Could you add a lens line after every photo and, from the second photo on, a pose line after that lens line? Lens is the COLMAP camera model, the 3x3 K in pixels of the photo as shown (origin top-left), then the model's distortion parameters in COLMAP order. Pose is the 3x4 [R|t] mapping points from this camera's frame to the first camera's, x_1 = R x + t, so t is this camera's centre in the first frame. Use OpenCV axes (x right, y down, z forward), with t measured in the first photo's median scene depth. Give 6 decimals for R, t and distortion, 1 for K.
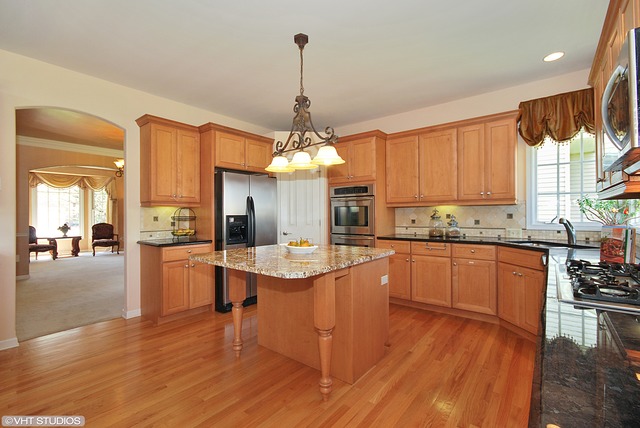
lens RADIAL K [[284.3, 0, 325.8], [0, 284.3, 214.1], [0, 0, 1]] dist [-0.003497, -0.000456]
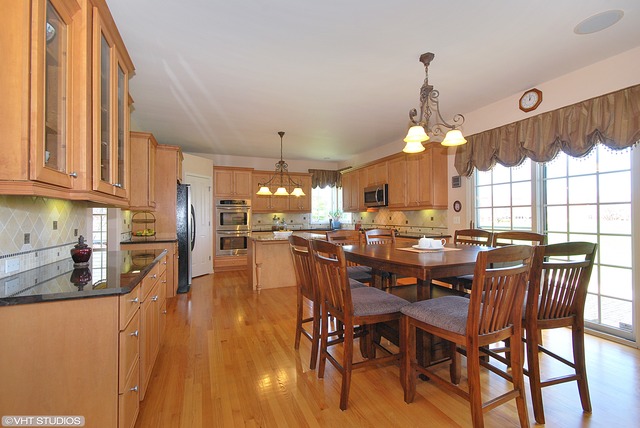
lens RADIAL K [[284.3, 0, 323.7], [0, 284.3, 213.2], [0, 0, 1]] dist [-0.003497, -0.000456]
pose [[0.468959, 0.013395, 0.883118, -1.200935], [0.004302, 0.999838, -0.017449, 0.007229], [-0.883209, 0.011982, 0.468826, -0.170486]]
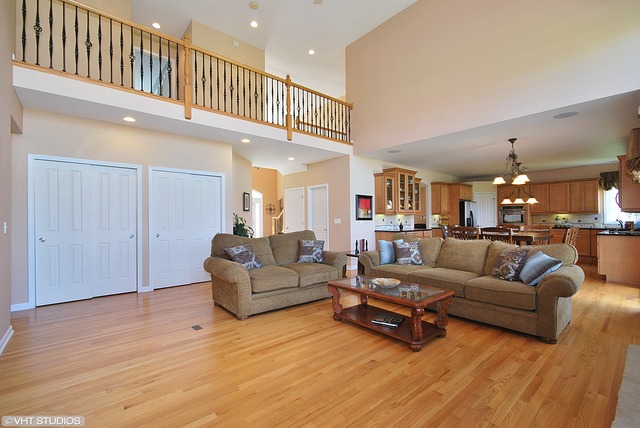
lens RADIAL K [[284.3, 0, 316.5], [0, 284.3, 216.3], [0, 0, 1]] dist [-0.003497, -0.000456]
pose [[0.977926, -0.000107, -0.208953, -1.129616], [-0.001458, 0.999972, -0.007335, 0.009238], [0.208948, 0.007478, 0.977898, -1.783969]]
